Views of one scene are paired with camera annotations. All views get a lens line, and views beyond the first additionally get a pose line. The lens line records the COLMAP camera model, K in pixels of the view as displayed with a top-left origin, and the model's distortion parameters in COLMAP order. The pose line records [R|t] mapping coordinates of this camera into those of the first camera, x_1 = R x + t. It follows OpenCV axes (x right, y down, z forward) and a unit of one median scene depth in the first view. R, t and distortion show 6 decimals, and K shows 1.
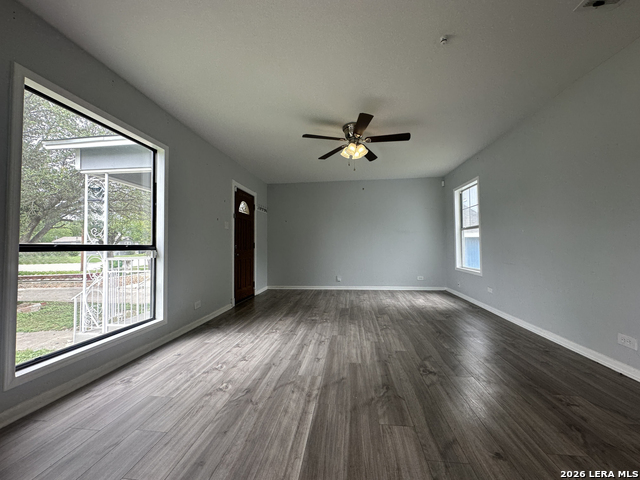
lens RADIAL K [[256.4, 0, 319.8], [0, 256.4, 238.6], [0, 0, 1]] dist [-0.001338, 0.000060]
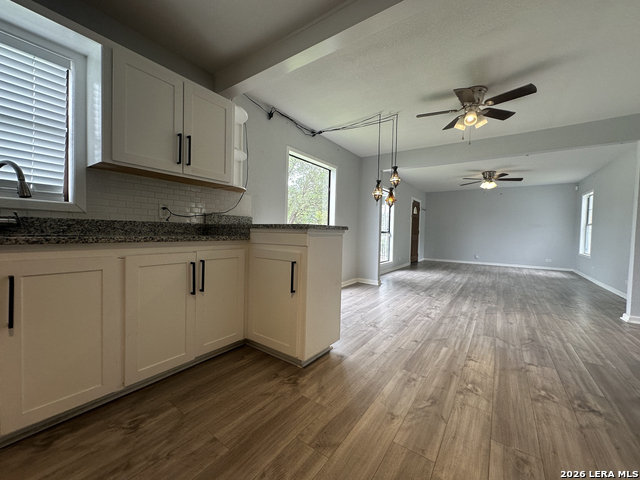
lens RADIAL K [[256.4, 0, 319.8], [0, 256.4, 238.6], [0, 0, 1]] dist [-0.001338, 0.000060]
pose [[0.879376, 0.043503, -0.474137, -0.034933], [-0.015622, 0.997917, 0.062587, -0.032379], [0.475872, -0.047631, 0.878224, -0.968894]]
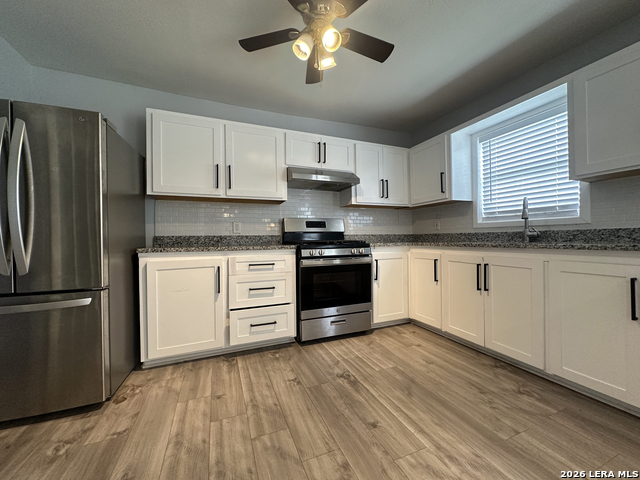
lens RADIAL K [[256.4, 0, 319.8], [0, 256.4, 238.6], [0, 0, 1]] dist [-0.001338, 0.000060]
pose [[-0.871669, 0.020266, -0.489676, 0.086319], [0.036297, 0.999070, -0.023263, -0.022065], [0.488749, -0.038052, -0.871594, -0.627183]]
